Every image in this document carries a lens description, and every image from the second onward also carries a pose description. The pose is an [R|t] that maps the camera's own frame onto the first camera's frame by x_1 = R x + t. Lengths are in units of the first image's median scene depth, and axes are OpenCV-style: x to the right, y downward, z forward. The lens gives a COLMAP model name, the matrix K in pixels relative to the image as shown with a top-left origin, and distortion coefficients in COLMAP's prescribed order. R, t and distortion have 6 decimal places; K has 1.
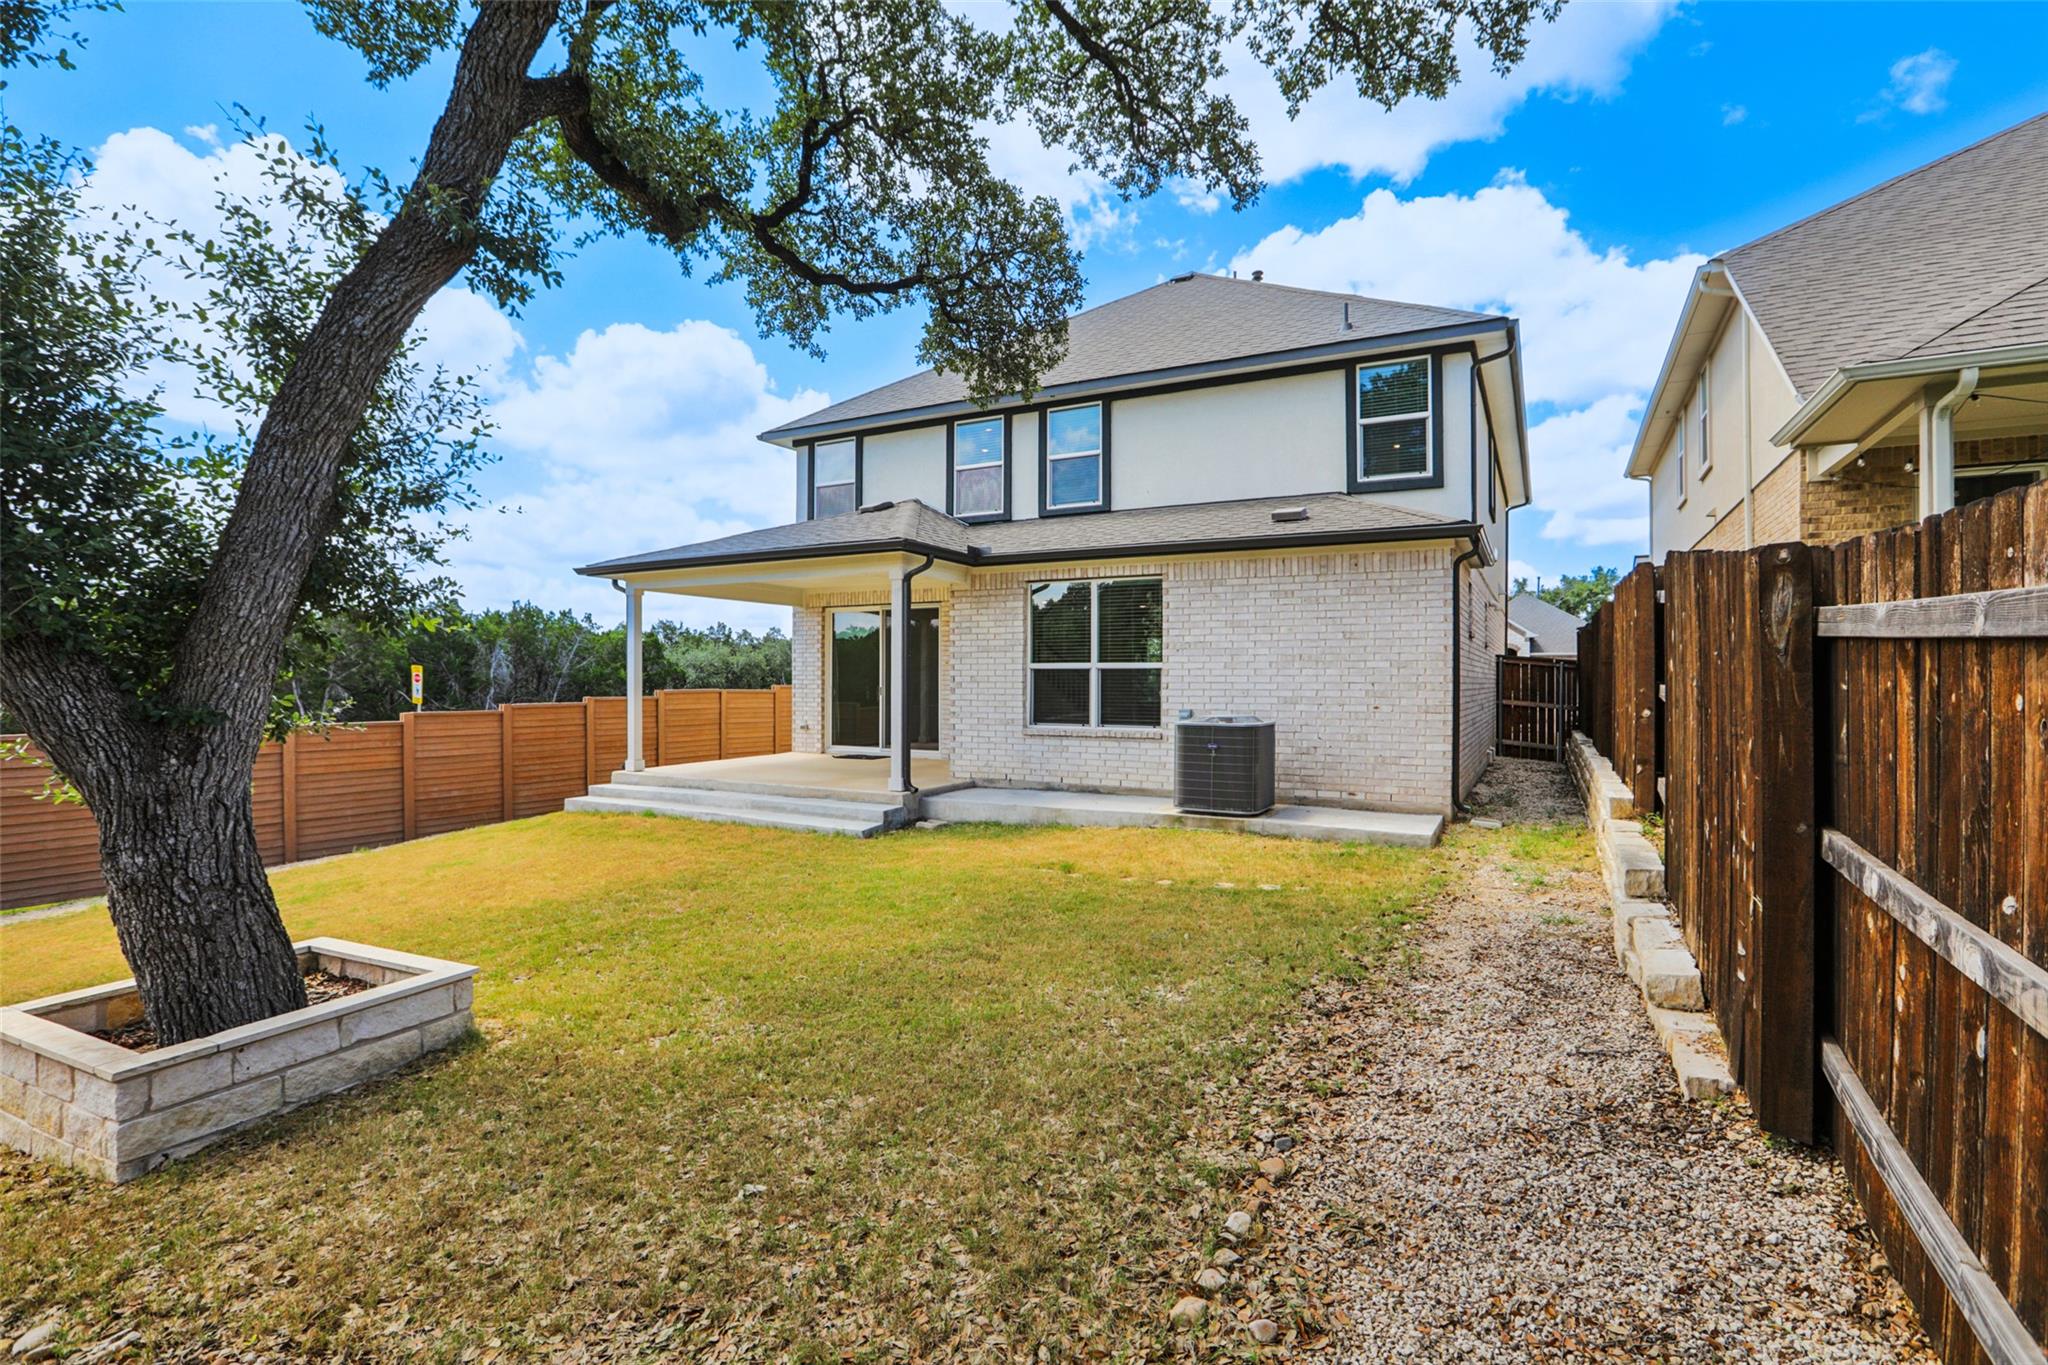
lens RADIAL K [[961.8, 0, 1024.1], [0, 961.8, 687.9], [0, 0, 1]] dist [-0.043734, -0.000039]
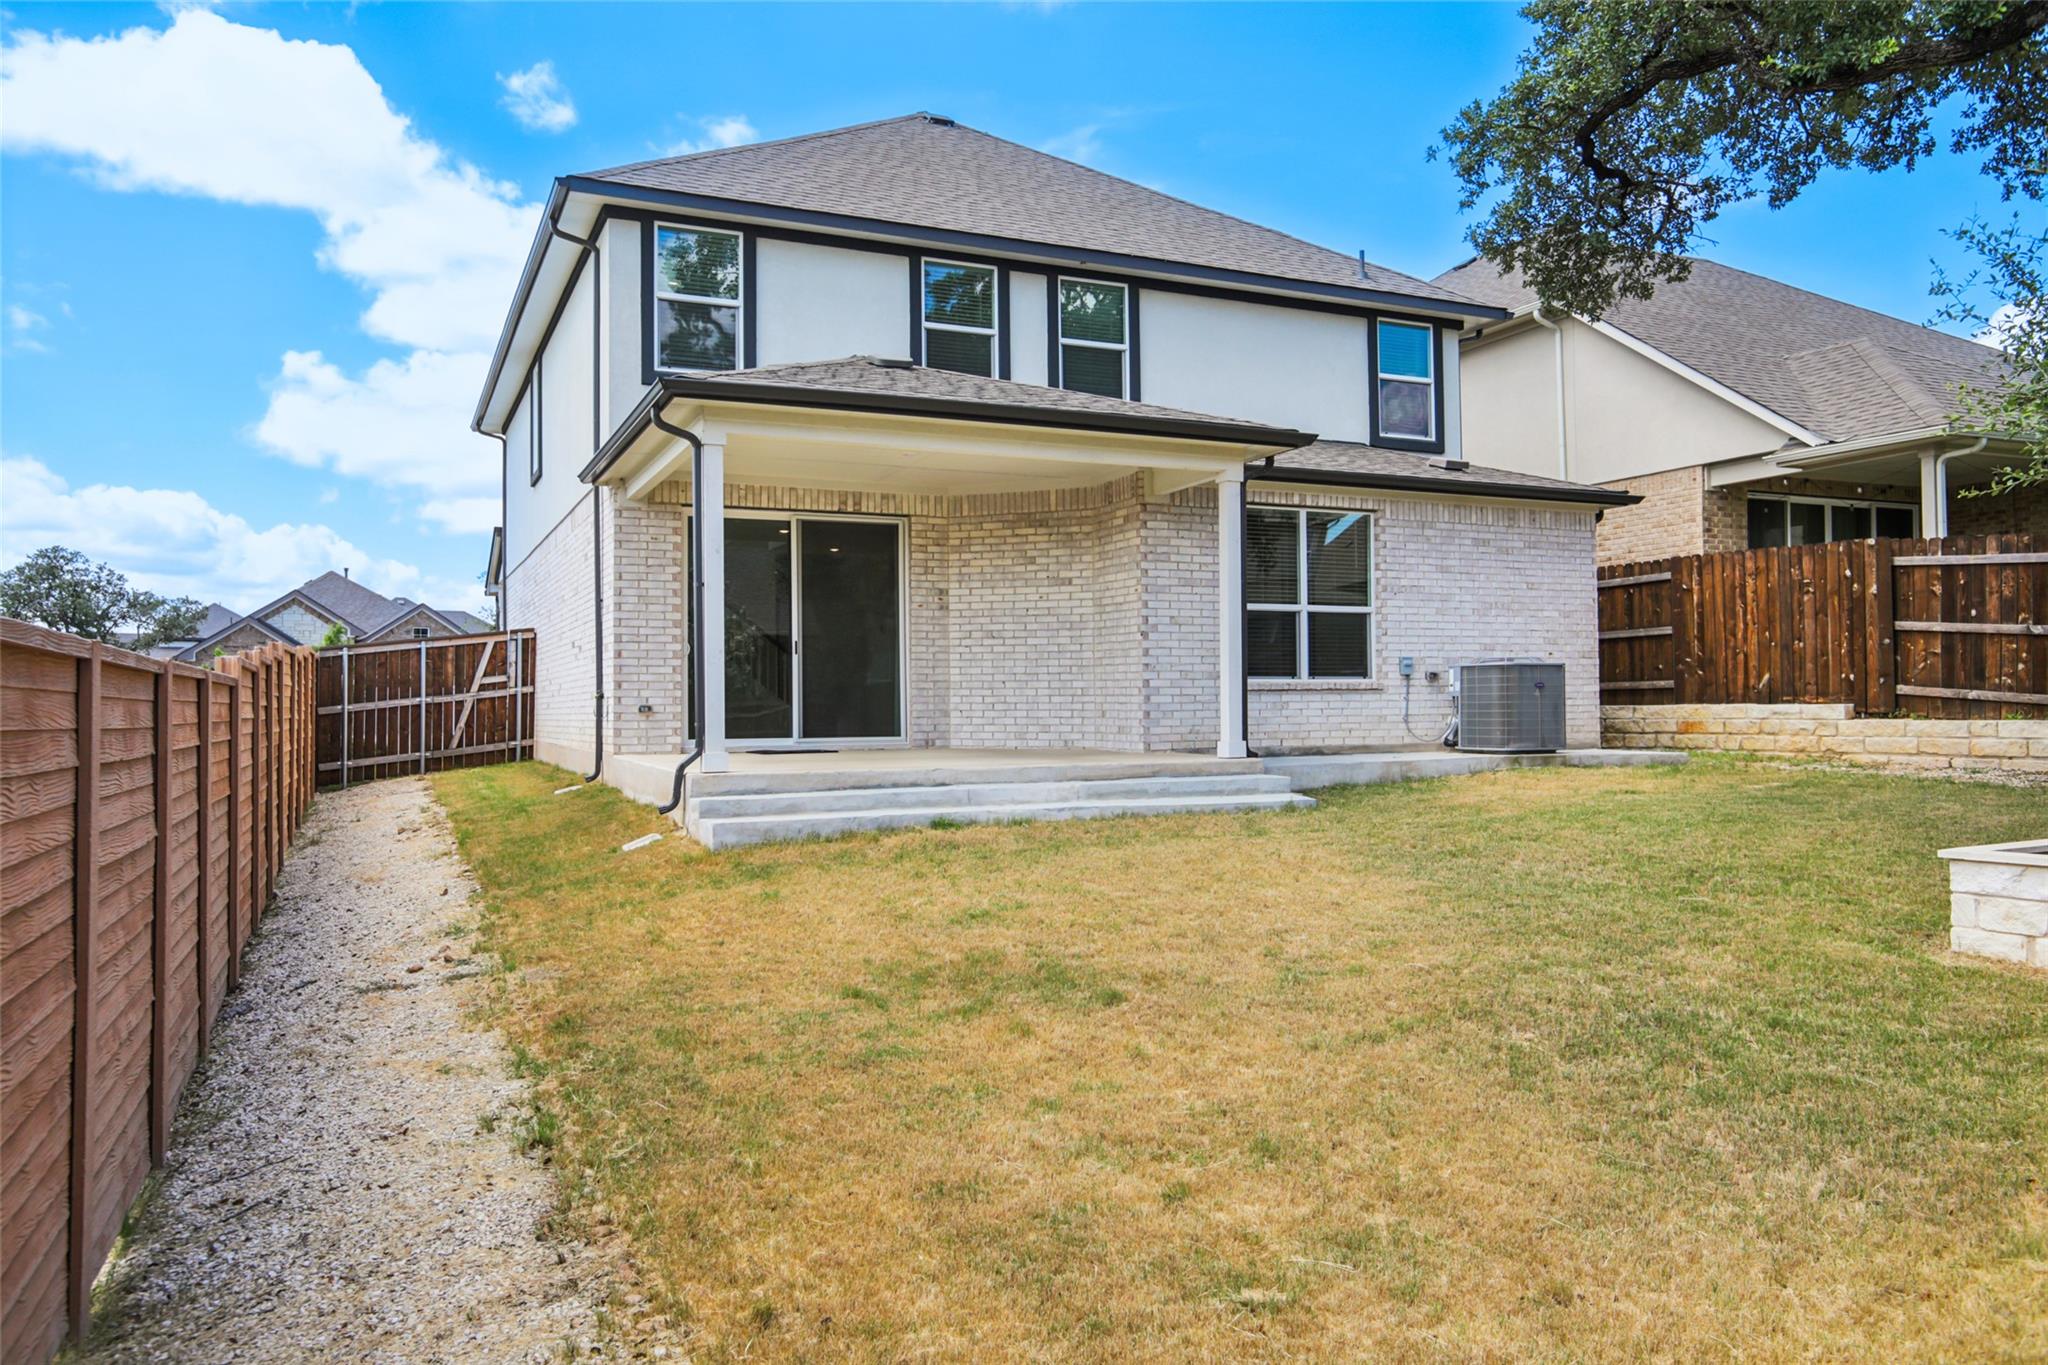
lens RADIAL K [[1415.8, 0, 1024.0], [0, 1415.8, 682.5], [0, 0, 1]] dist [-0.003331, -0.000645]
pose [[0.600370, 0.005832, 0.799701, -0.938101], [0.016851, 0.999659, -0.019941, 0.055472], [-0.799545, 0.025447, 0.600067, 0.379420]]
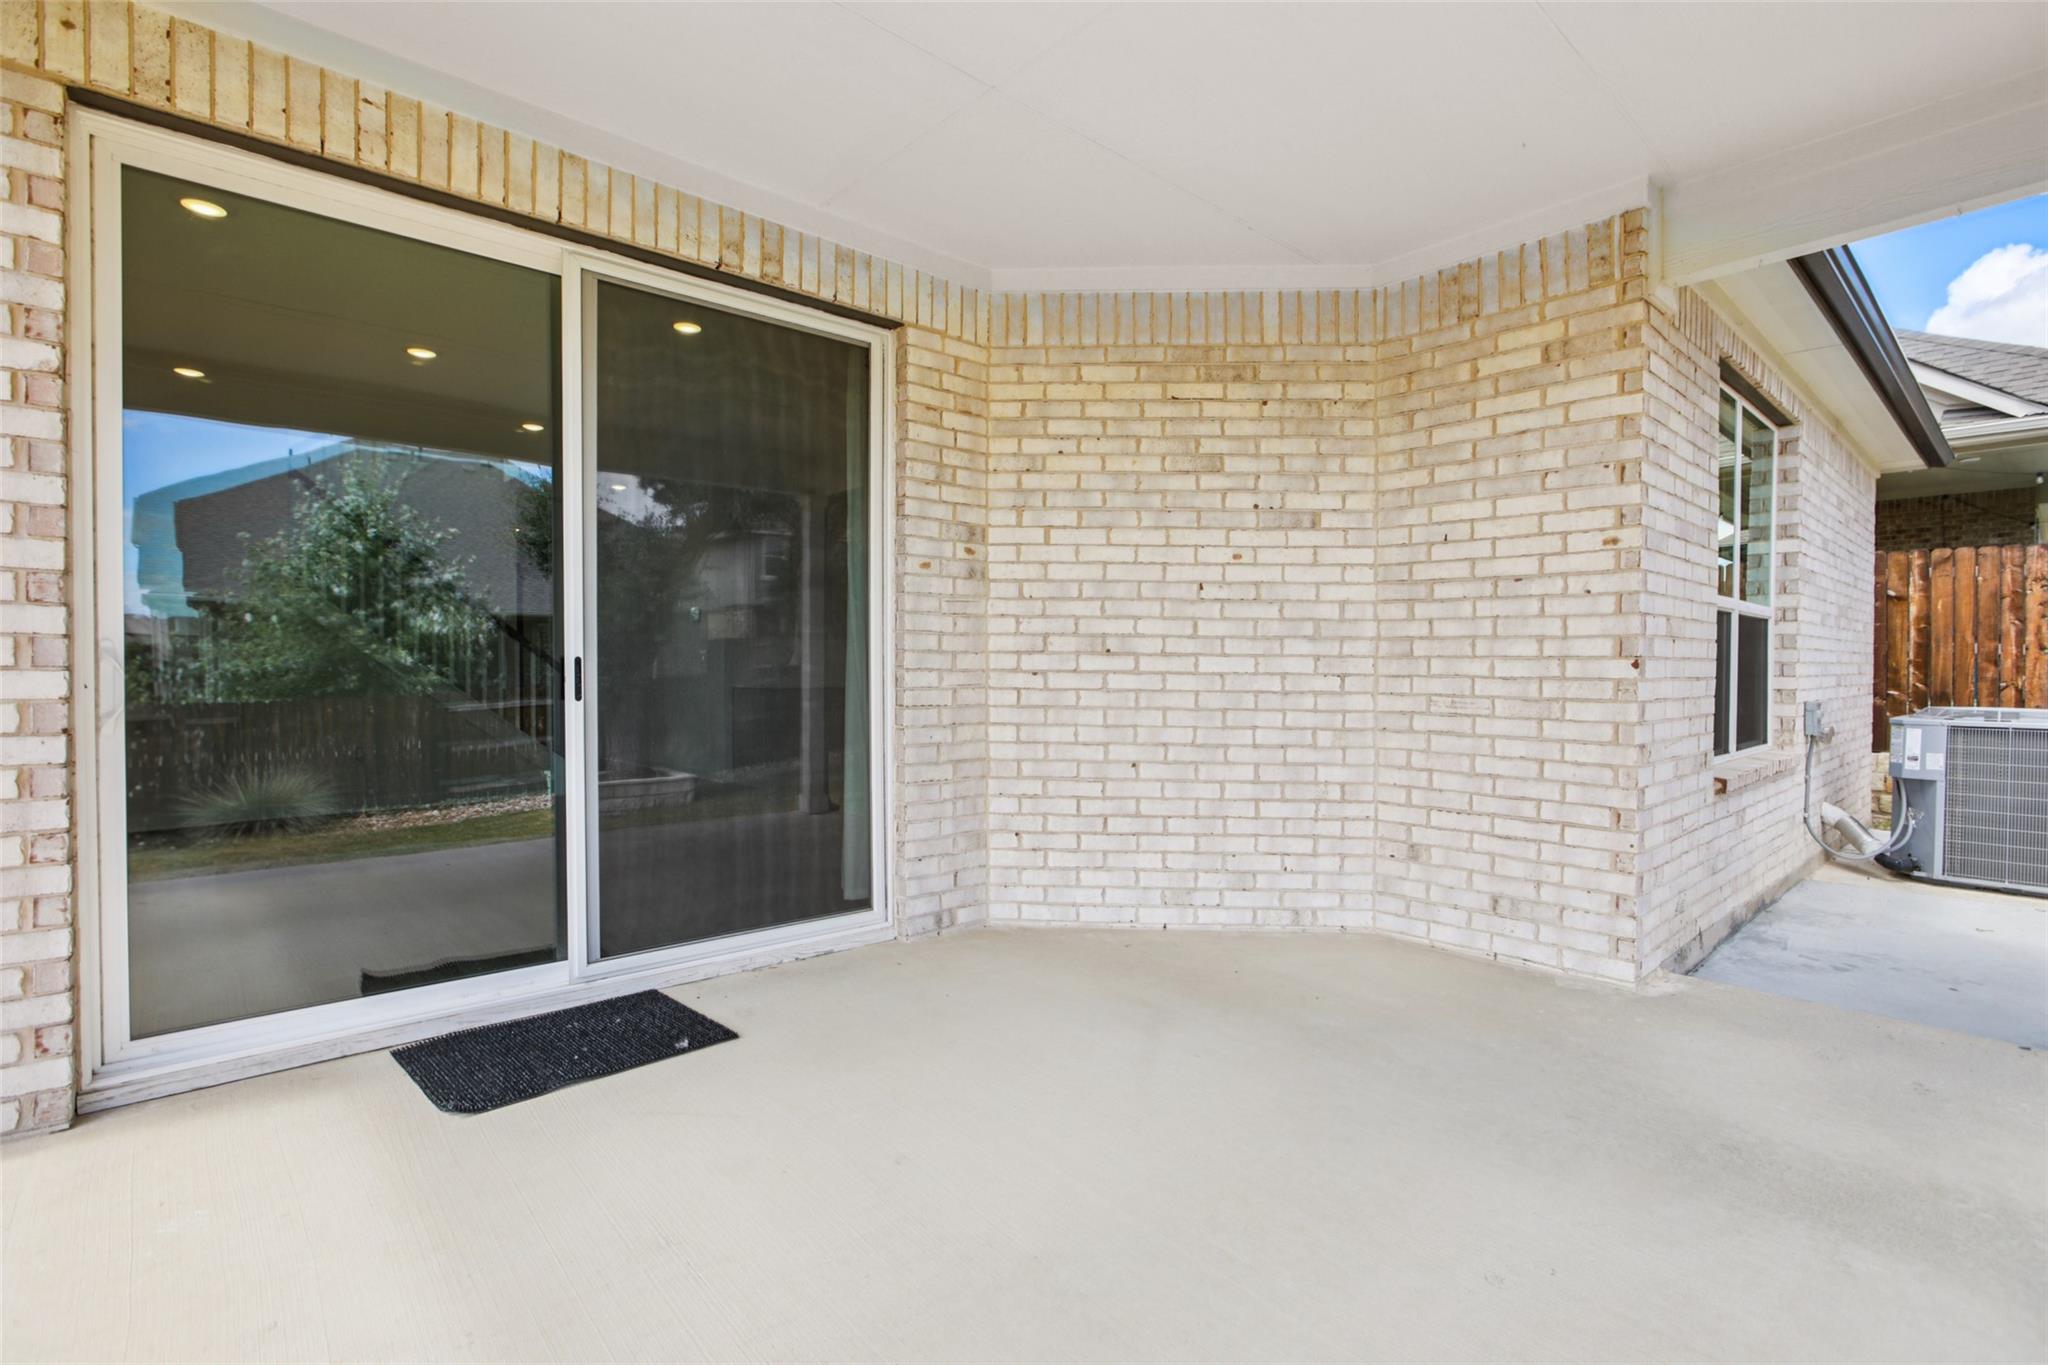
lens RADIAL K [[971.6, 0, 1019.5], [0, 971.6, 672.0], [0, 0, 1]] dist [-0.041816, 0.023936]
pose [[0.330127, -0.004390, 0.943926, -0.358067], [0.004041, 0.999987, 0.003237, 0.002407], [-0.943928, 0.002746, 0.330141, 0.993247]]
